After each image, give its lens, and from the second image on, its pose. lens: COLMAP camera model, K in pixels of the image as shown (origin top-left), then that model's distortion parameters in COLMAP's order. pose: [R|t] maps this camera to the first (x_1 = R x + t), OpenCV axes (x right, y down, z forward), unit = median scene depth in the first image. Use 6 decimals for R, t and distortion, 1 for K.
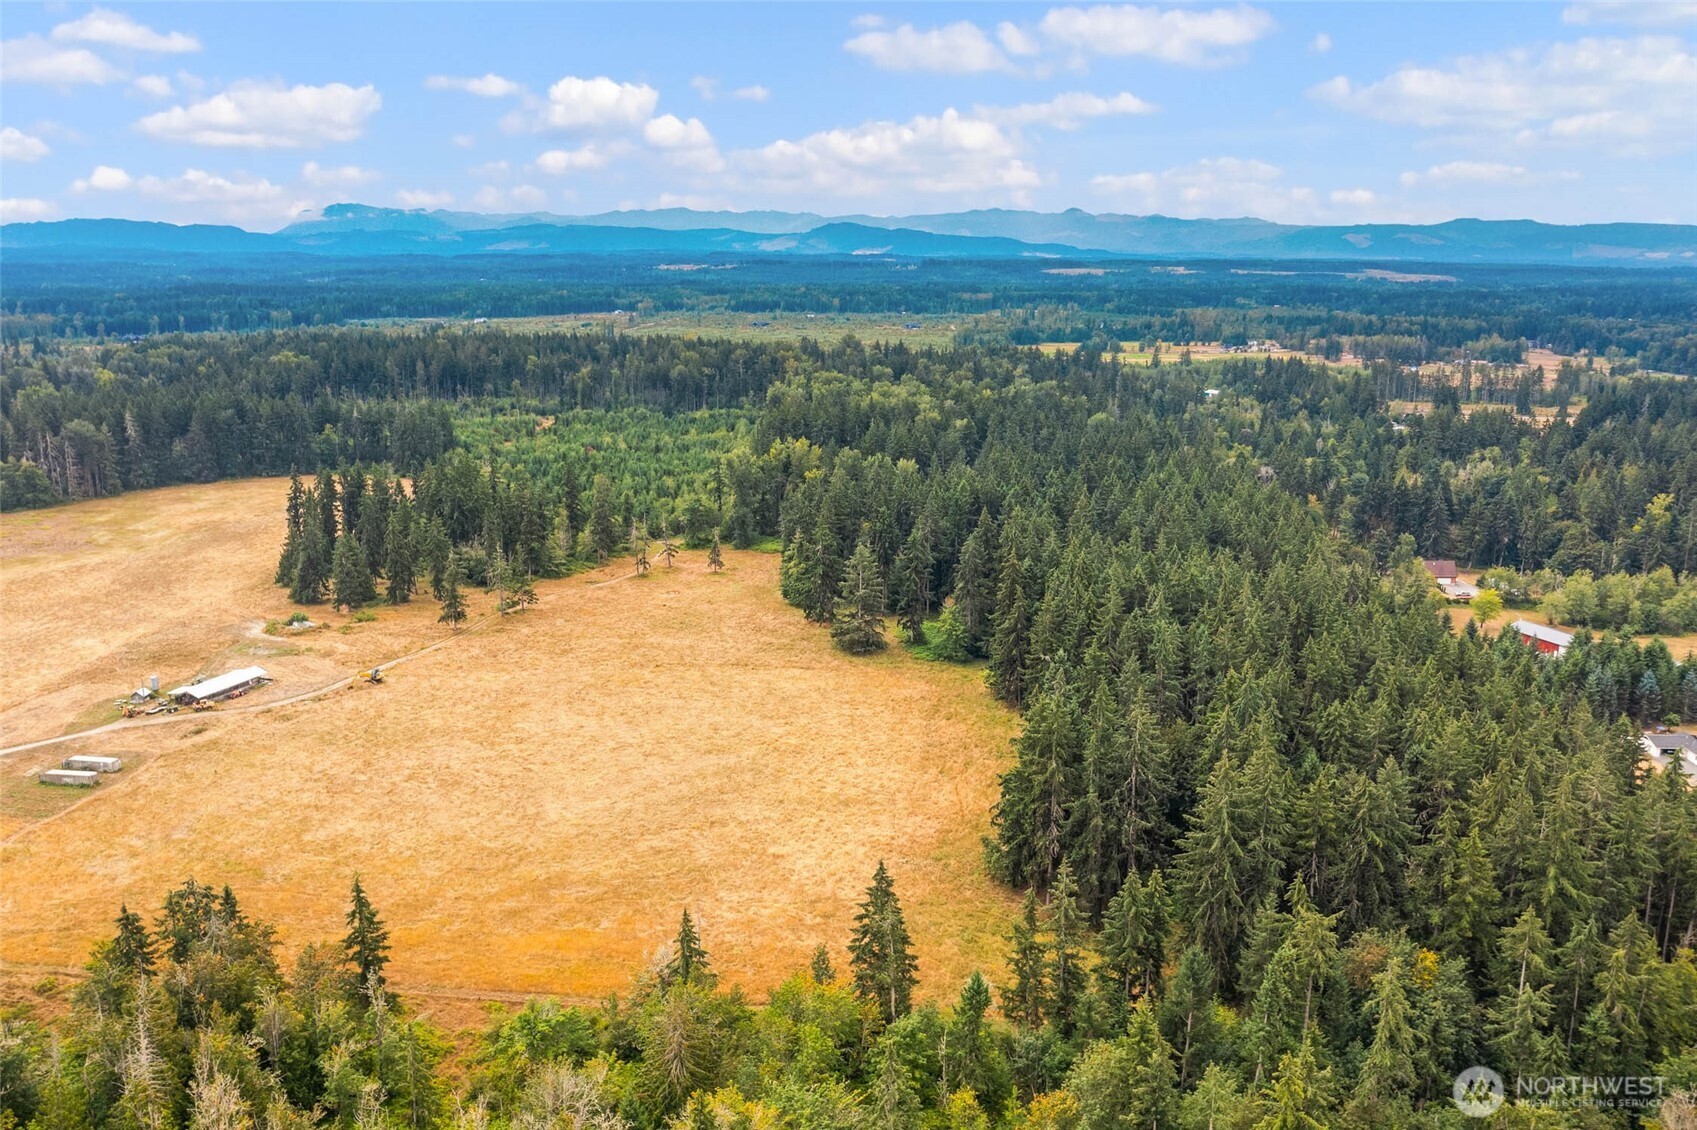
lens RADIAL K [[1270.3, 0, 807.1], [0, 1270.3, 624.3], [0, 0, 1]] dist [-0.005579, 0.003724]
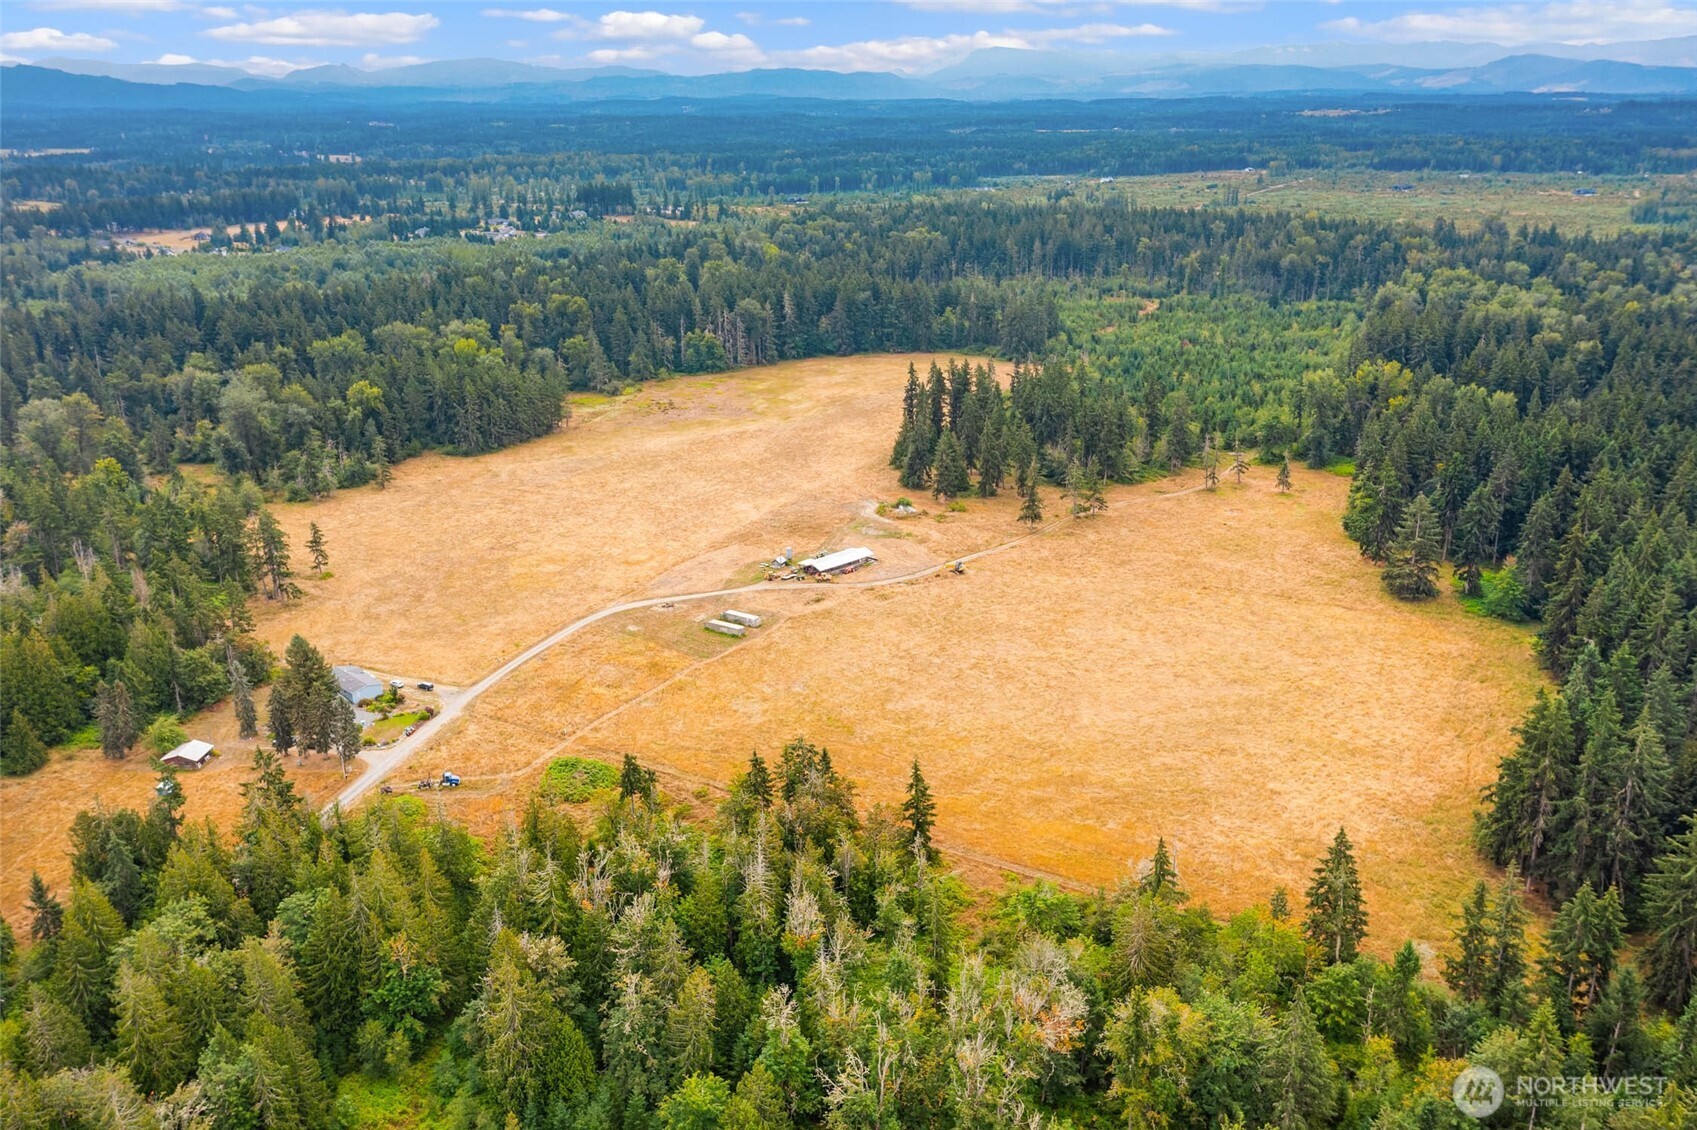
lens RADIAL K [[1437.6, 0, 873.3], [0, 1437.6, 589.8], [0, 0, 1]] dist [-0.003710, 0.002330]
pose [[0.906829, 0.130648, -0.400740, 0.113811], [-0.073656, 0.985239, 0.154530, -0.130989], [0.415013, -0.110615, 0.903066, -0.212286]]
